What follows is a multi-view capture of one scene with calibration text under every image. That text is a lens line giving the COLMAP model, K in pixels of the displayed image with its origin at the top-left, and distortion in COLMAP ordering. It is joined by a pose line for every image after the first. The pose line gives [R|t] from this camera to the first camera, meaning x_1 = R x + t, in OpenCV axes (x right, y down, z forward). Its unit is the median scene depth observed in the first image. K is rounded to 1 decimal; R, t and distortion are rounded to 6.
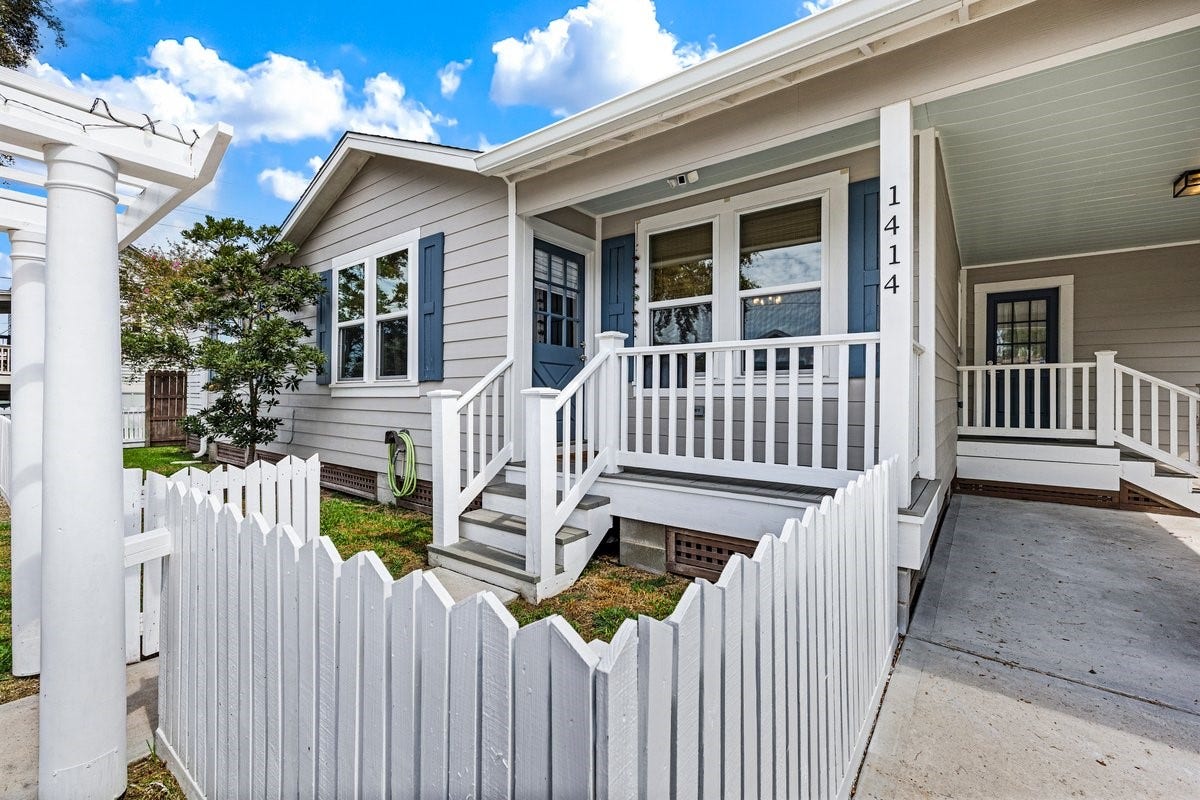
lens RADIAL K [[503.4, 0, 594.8], [0, 503.4, 399.7], [0, 0, 1]] dist [-0.003553, 0.000473]
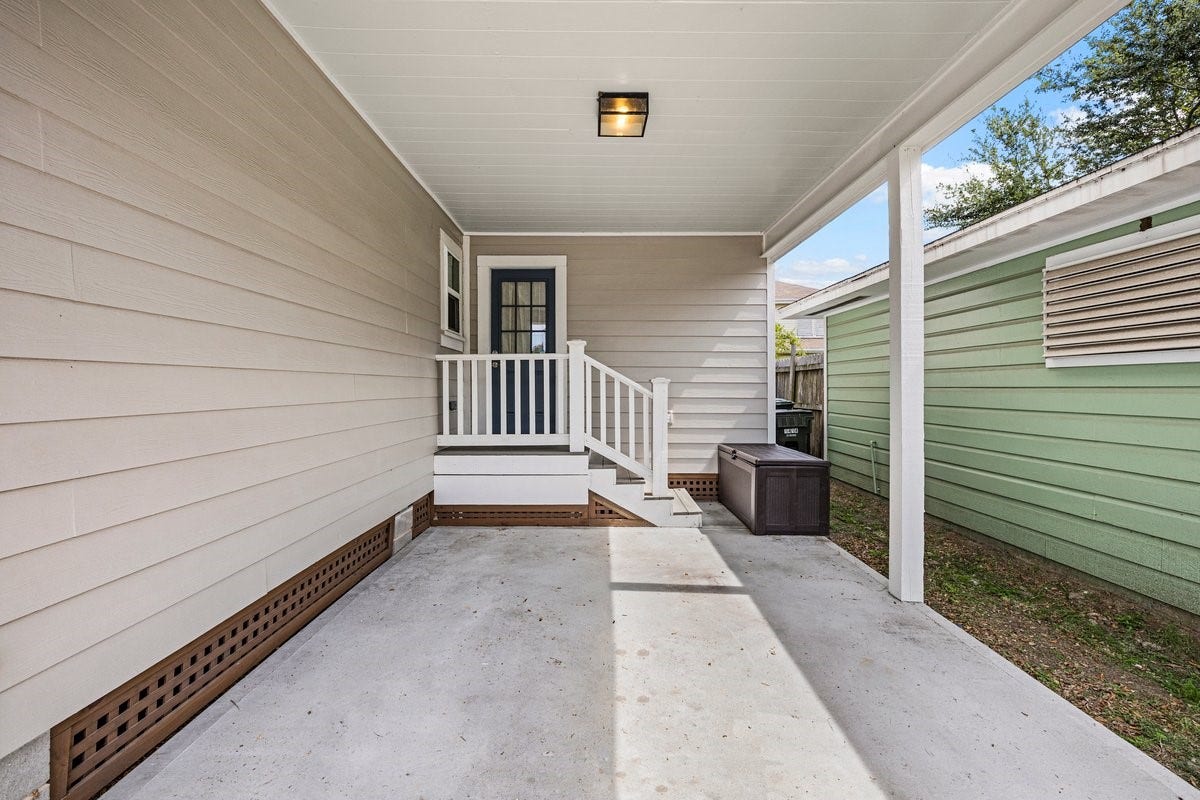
lens RADIAL K [[503.4, 0, 589.7], [0, 503.4, 401.2], [0, 0, 1]] dist [-0.003553, 0.000473]
pose [[0.803627, -0.020779, 0.594771, 0.585730], [0.011522, 0.999746, 0.019359, -0.011712], [-0.595022, -0.008705, 0.803662, 0.335944]]
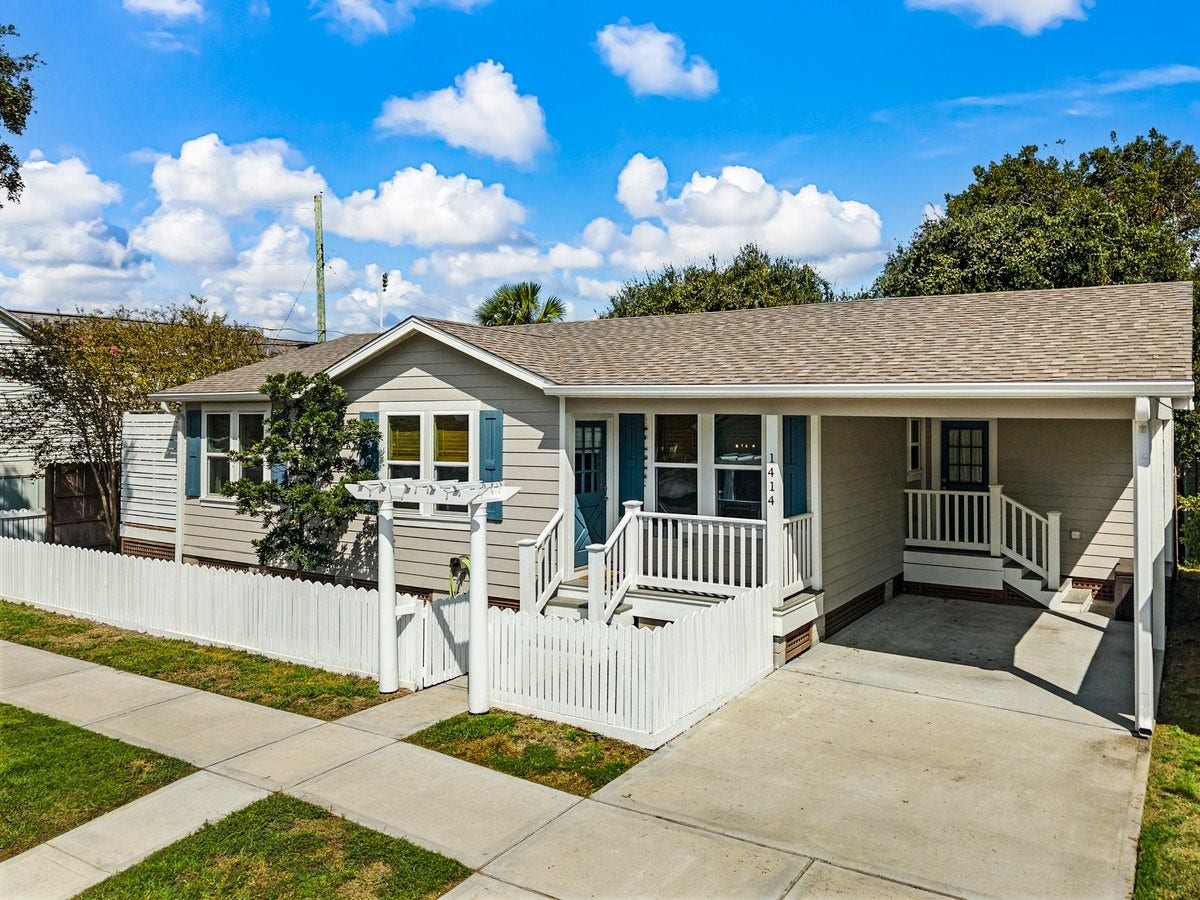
lens RADIAL K [[892.4, 0, 649.9], [0, 892.4, 411.7], [0, 0, 1]] dist [0.040486, -0.020449]
pose [[0.994235, -0.004885, 0.107109, -0.165647], [0.006360, 0.999889, -0.013441, -0.293826], [-0.107031, 0.014045, 0.994156, -1.414389]]
